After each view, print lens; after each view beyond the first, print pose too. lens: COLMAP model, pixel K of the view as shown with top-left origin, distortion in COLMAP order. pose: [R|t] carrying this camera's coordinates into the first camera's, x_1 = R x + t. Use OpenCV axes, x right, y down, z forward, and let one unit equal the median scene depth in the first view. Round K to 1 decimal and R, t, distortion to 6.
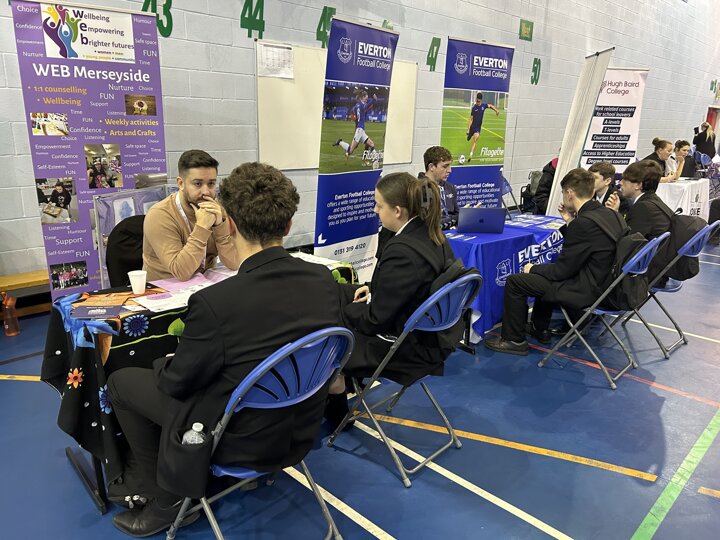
lens RADIAL K [[542.2, 0, 359.9], [0, 542.2, 269.4], [0, 0, 1]] dist [0.047404, -0.055182]
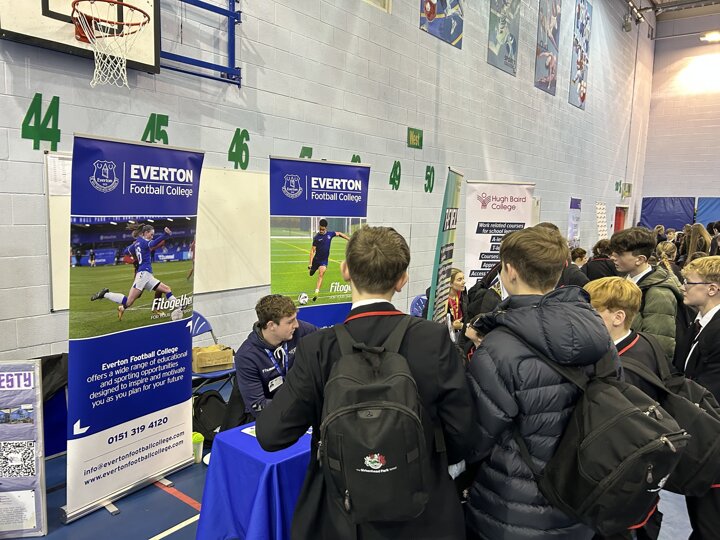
lens RADIAL K [[542.2, 0, 356.9], [0, 542.2, 270.2], [0, 0, 1]] dist [0.047404, -0.055182]
pose [[0.995233, -0.007816, 0.097216, 0.191378], [0.022502, 0.988292, -0.150908, -0.123839], [-0.094899, 0.152376, 0.983756, 0.203782]]
